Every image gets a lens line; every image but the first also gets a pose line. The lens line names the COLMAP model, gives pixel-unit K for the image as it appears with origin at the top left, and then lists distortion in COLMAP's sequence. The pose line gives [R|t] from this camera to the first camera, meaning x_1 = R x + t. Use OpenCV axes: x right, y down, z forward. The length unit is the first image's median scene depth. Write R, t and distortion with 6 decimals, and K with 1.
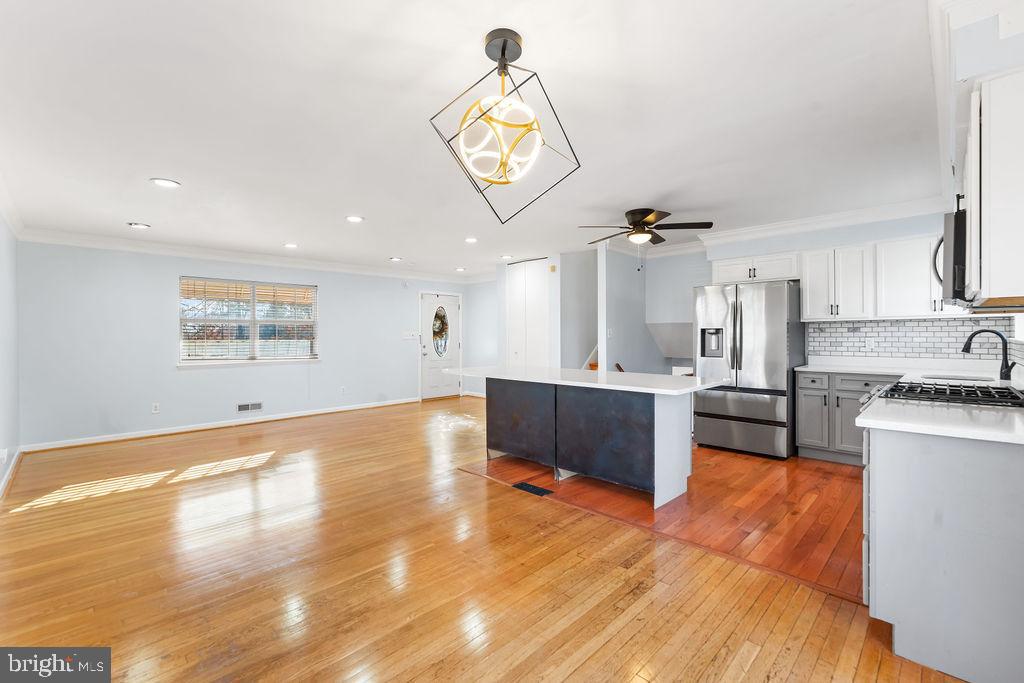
lens RADIAL K [[449.1, 0, 516.5], [0, 449.1, 341.0], [0, 0, 1]] dist [-0.003809, 0.001334]
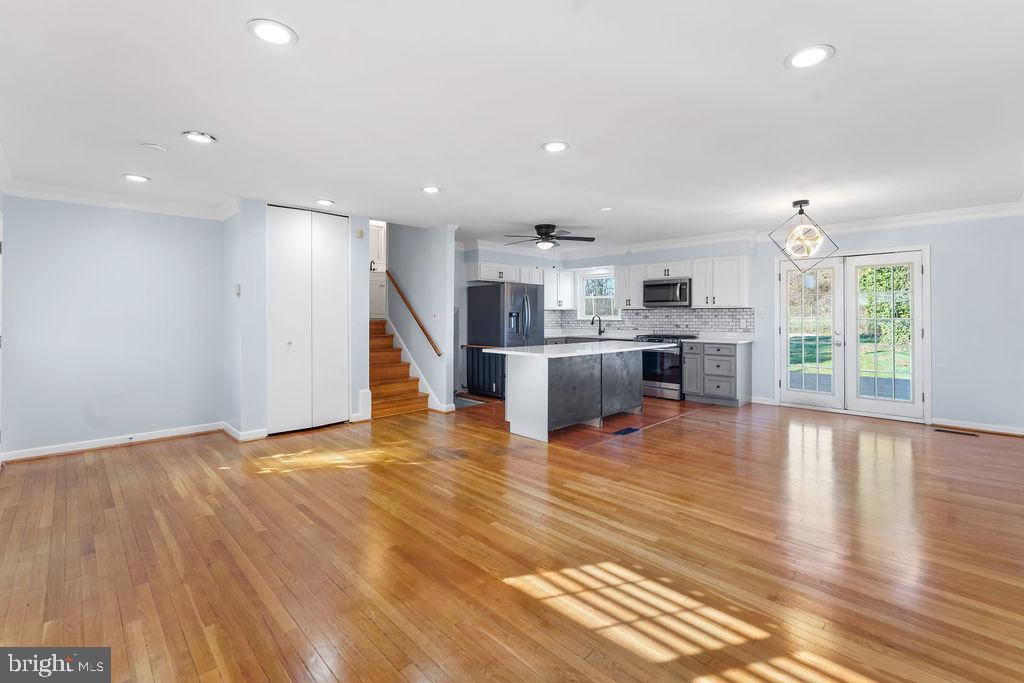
lens RADIAL K [[449.1, 0, 514.6], [0, 449.1, 319.3], [0, 0, 1]] dist [-0.003809, 0.001334]
pose [[0.005105, 0.001757, 0.999985, -1.074130], [0.014862, 0.999888, -0.001833, -0.004973], [-0.999877, 0.014871, 0.005078, 1.087402]]
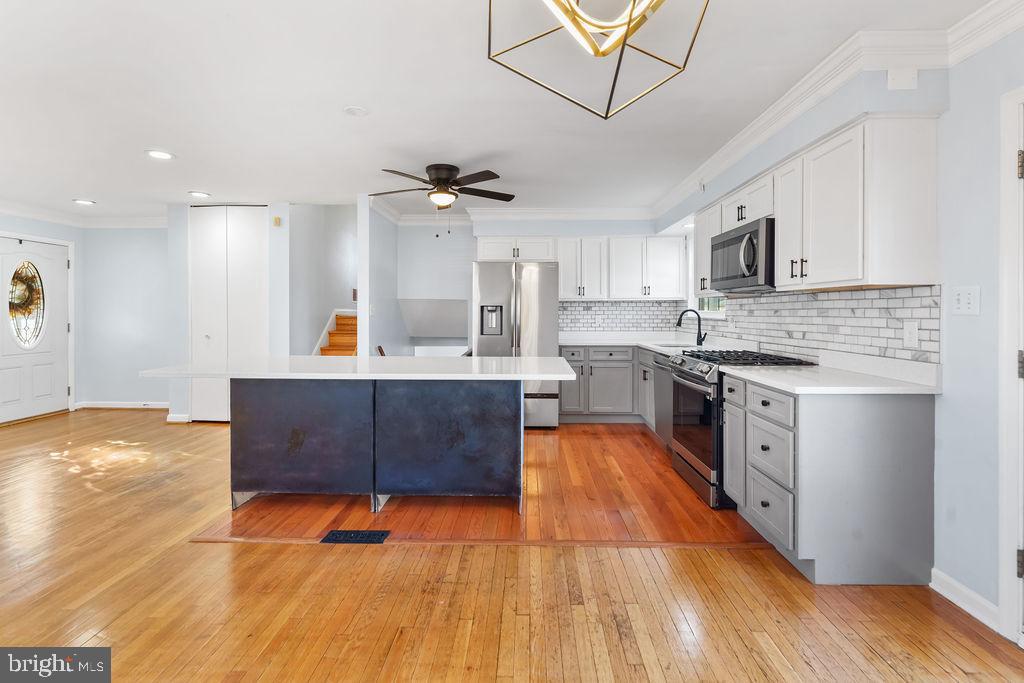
lens RADIAL K [[449.1, 0, 523.3], [0, 449.1, 318.9], [0, 0, 1]] dist [-0.003809, 0.001334]
pose [[0.719721, -0.004479, 0.694249, -0.209641], [0.003928, 0.999989, 0.002379, -0.001321], [-0.694252, 0.001015, 0.719731, 0.274450]]
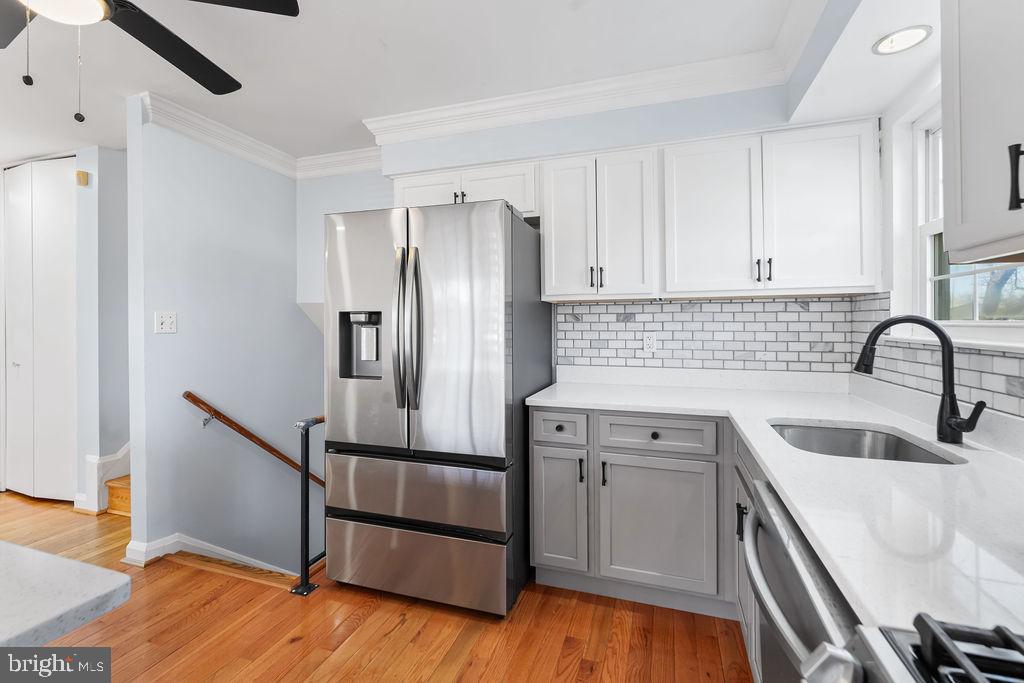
lens RADIAL K [[449.1, 0, 526.5], [0, 449.1, 319.4], [0, 0, 1]] dist [-0.003809, 0.001334]
pose [[0.893056, 0.007709, 0.449879, 0.421317], [0.003166, 0.999721, -0.023414, -0.010937], [-0.449934, 0.022334, 0.892783, 0.599012]]
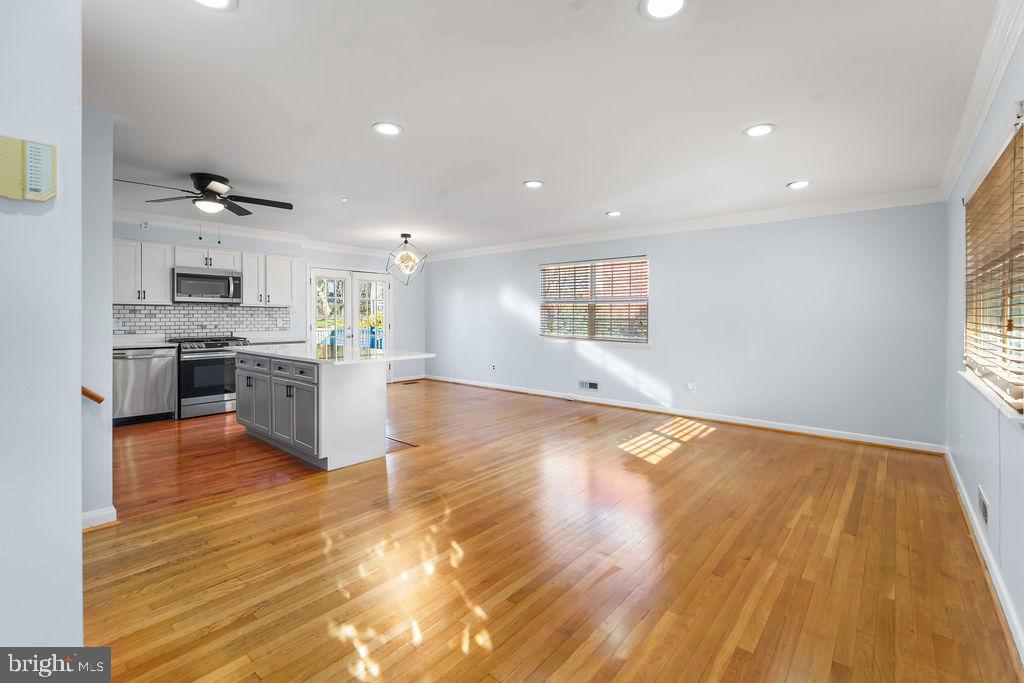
lens RADIAL K [[449.1, 0, 506.8], [0, 449.1, 327.5], [0, 0, 1]] dist [-0.003809, 0.001334]
pose [[-0.997480, 0.005730, -0.070720, -0.245426], [0.002951, 0.999222, 0.039338, -0.022728], [0.070891, 0.039030, -0.996720, 1.936471]]
